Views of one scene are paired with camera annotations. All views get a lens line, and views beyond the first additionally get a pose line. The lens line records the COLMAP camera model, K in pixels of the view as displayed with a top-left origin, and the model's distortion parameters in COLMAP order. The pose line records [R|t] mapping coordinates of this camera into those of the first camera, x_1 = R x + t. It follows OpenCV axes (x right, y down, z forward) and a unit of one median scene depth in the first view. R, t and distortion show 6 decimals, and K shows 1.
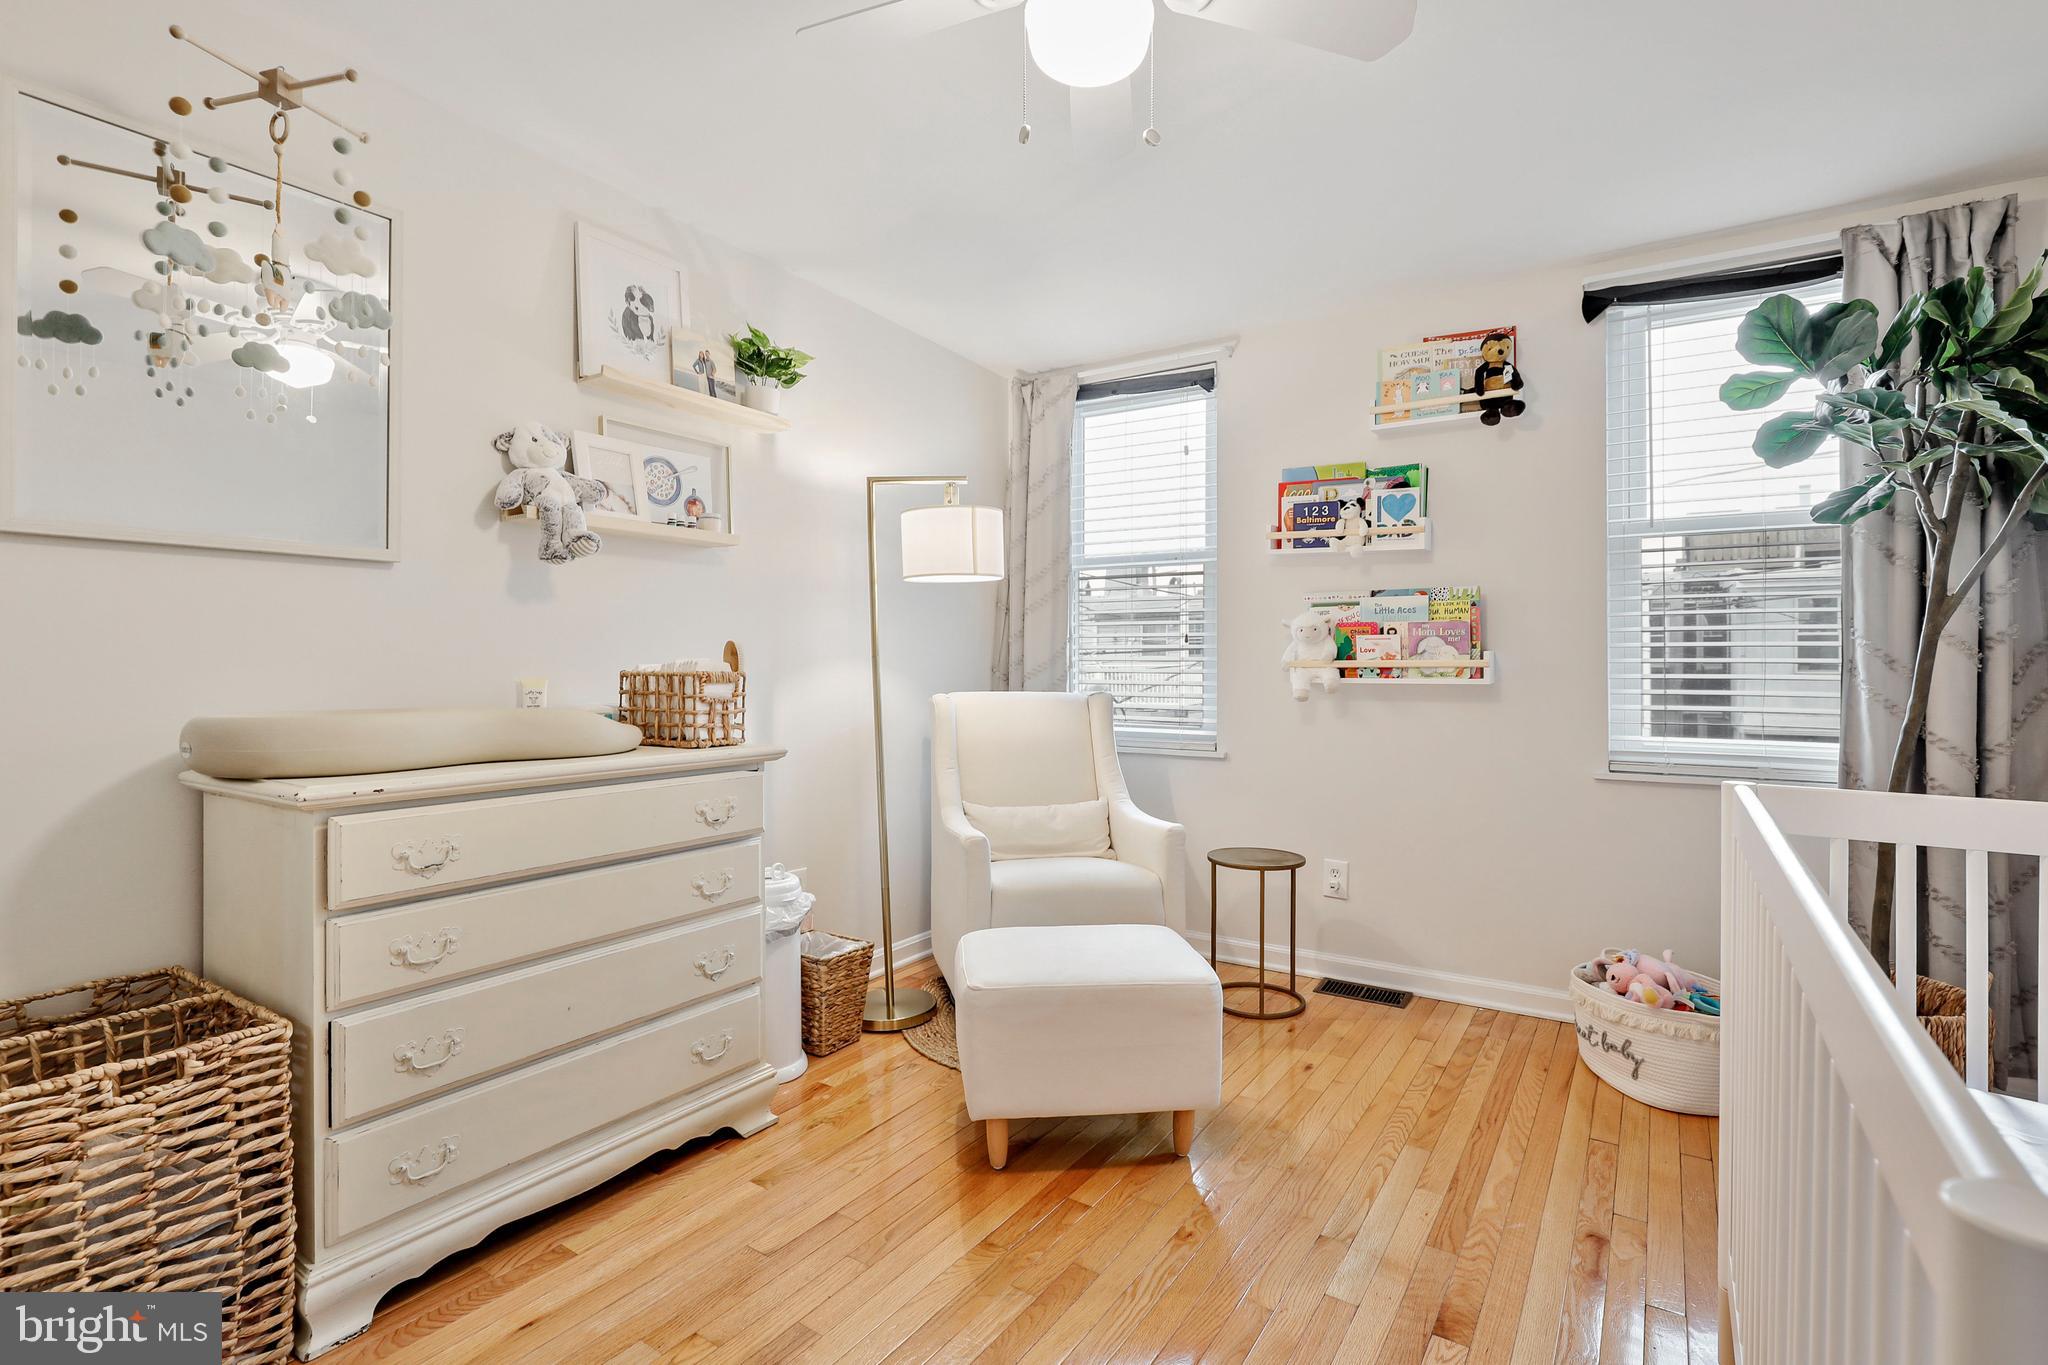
lens RADIAL K [[970.2, 0, 1020.9], [0, 970.2, 686.0], [0, 0, 1]] dist [-0.003166, 0.000824]
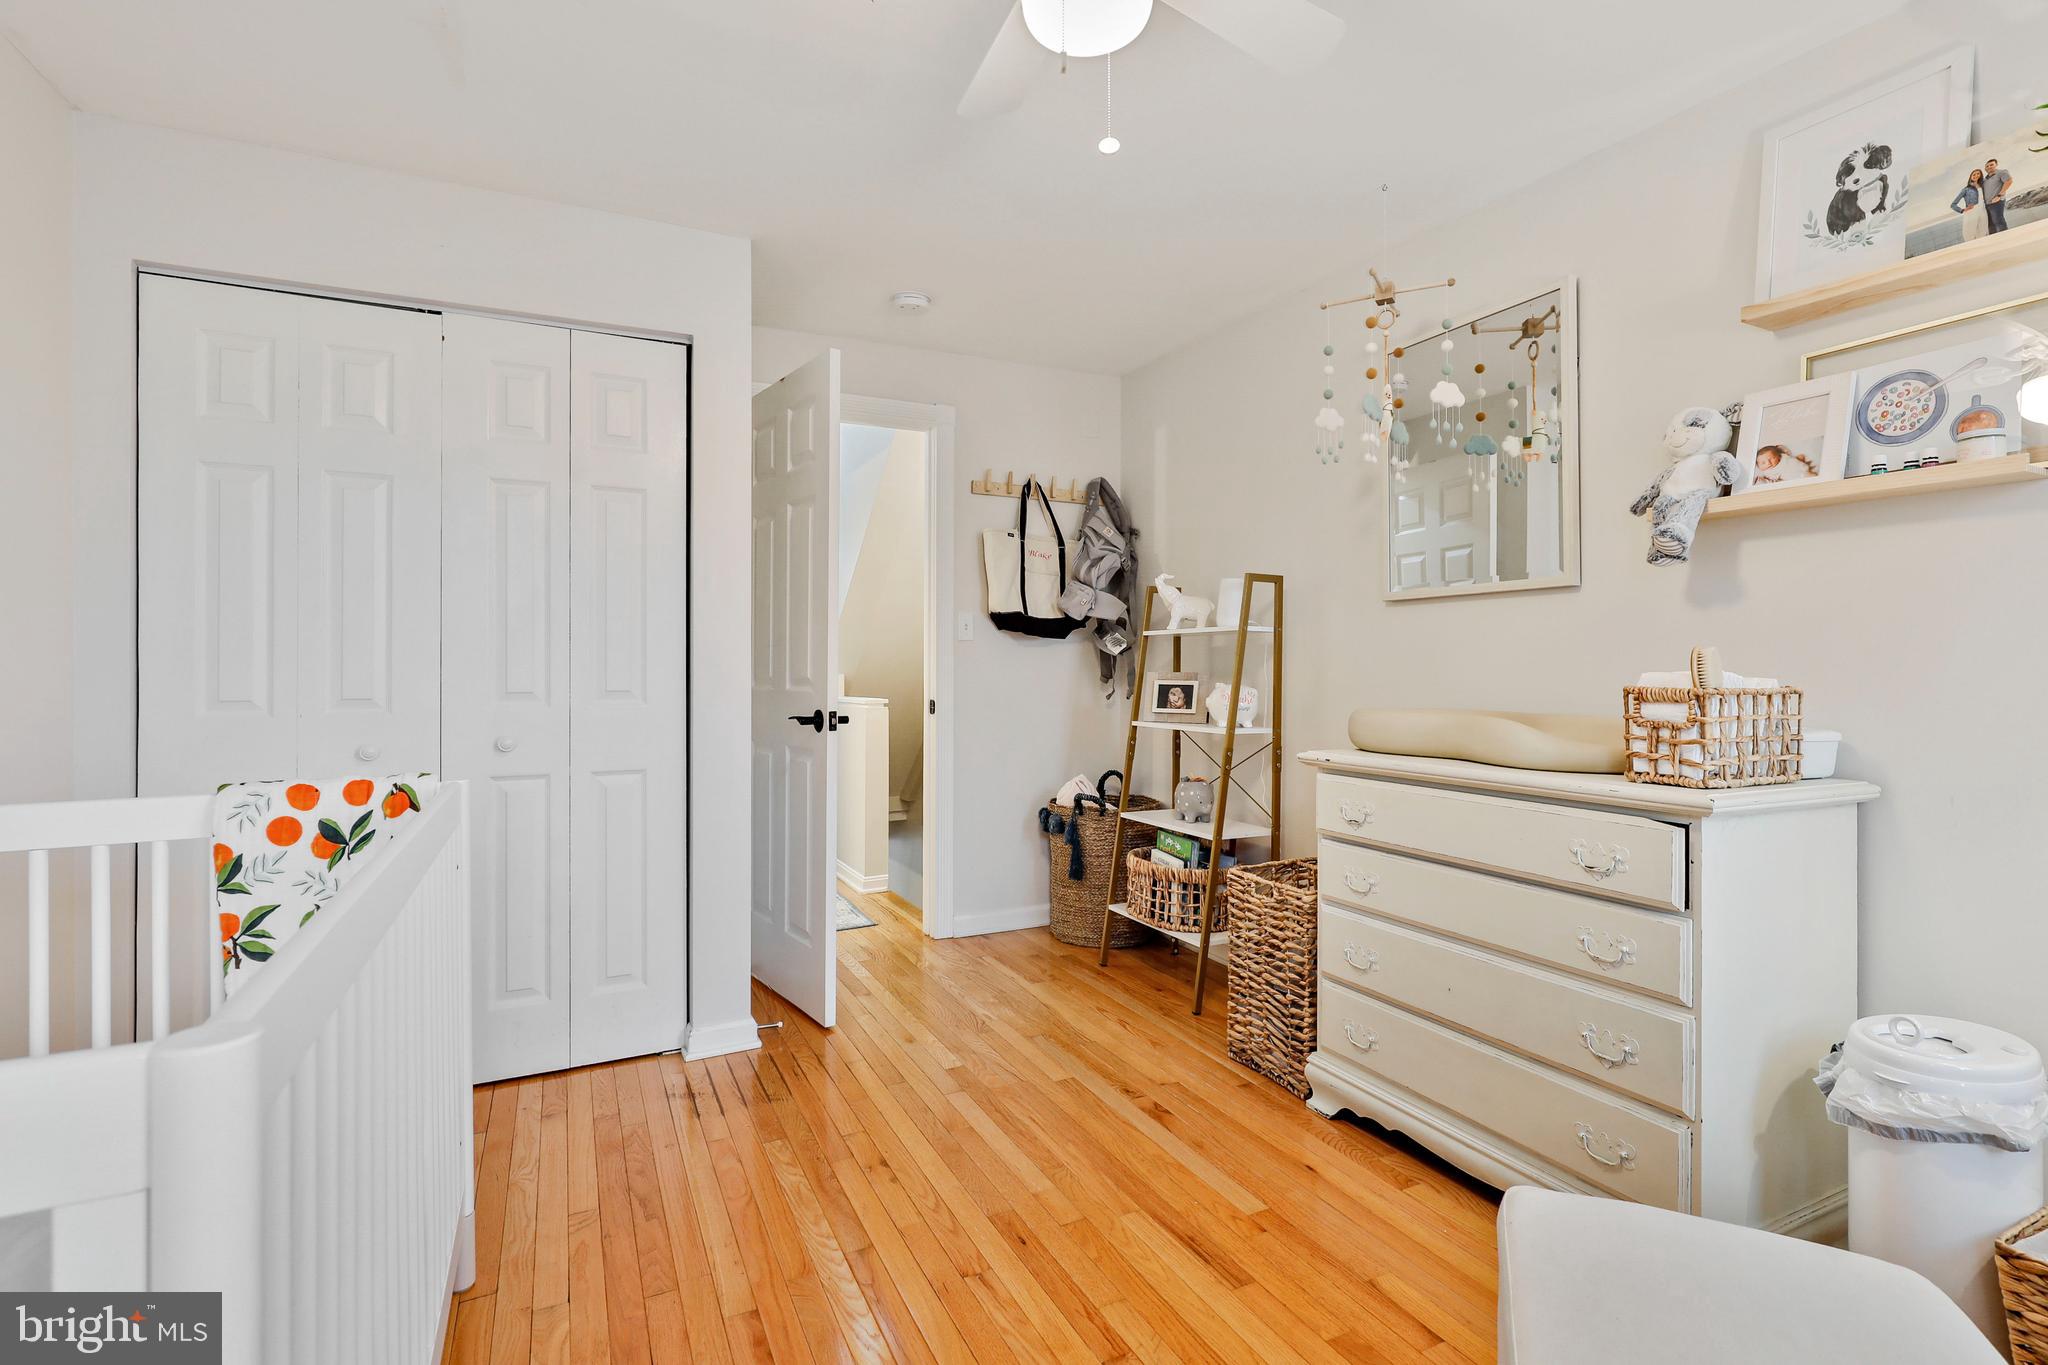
lens RADIAL K [[970.2, 0, 1020.9], [0, 970.2, 686.0], [0, 0, 1]] dist [-0.003166, 0.000824]
pose [[-0.513461, 0.013867, -0.858001, 0.463590], [-0.021419, 0.999351, 0.028970, -0.020797], [0.857846, 0.033252, -0.512831, 0.729942]]
